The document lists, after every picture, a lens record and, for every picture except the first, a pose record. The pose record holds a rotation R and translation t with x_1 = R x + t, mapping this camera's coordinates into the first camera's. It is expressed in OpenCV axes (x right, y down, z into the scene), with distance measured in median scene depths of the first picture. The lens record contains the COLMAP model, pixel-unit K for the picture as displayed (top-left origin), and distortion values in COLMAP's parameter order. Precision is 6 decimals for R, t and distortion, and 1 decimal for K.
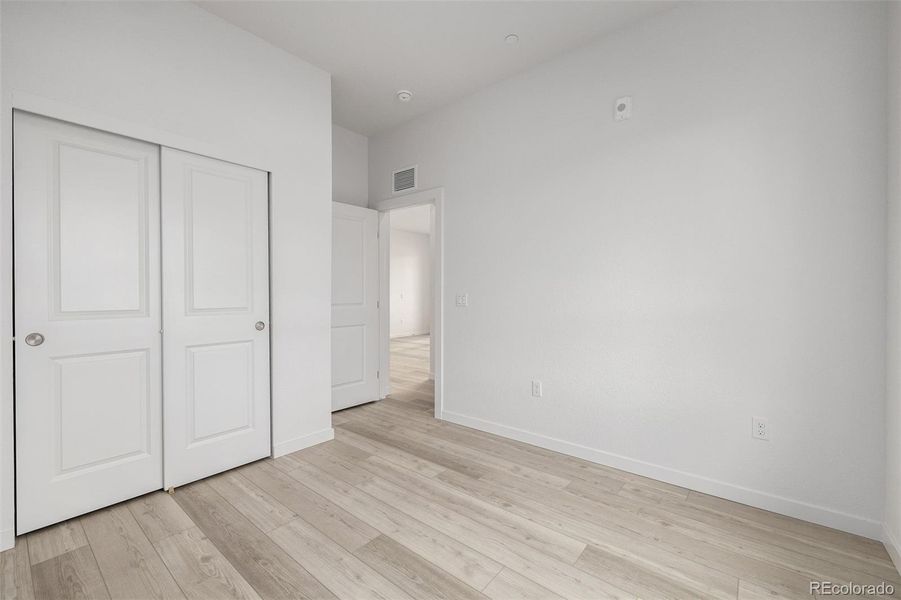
lens RADIAL K [[377.0, 0, 450.9], [0, 377.0, 296.7], [0, 0, 1]] dist [0.000770, 0.000662]
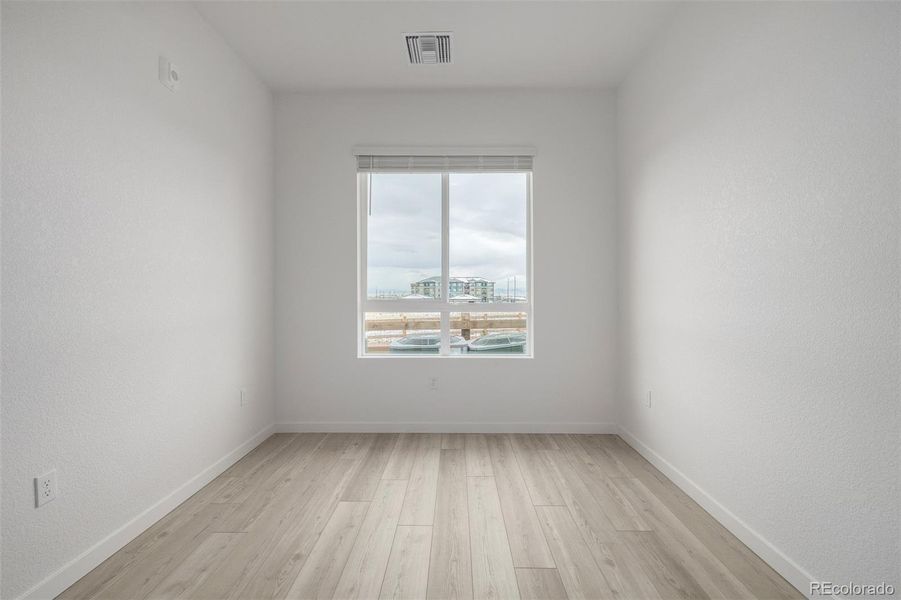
lens RADIAL K [[377.0, 0, 450.9], [0, 377.0, 296.7], [0, 0, 1]] dist [0.000770, 0.000662]
pose [[-0.621142, -0.000500, 0.783698, -0.752047], [0.007120, 0.999955, 0.006281, -0.013762], [-0.783666, 0.009481, -0.621110, 1.341108]]
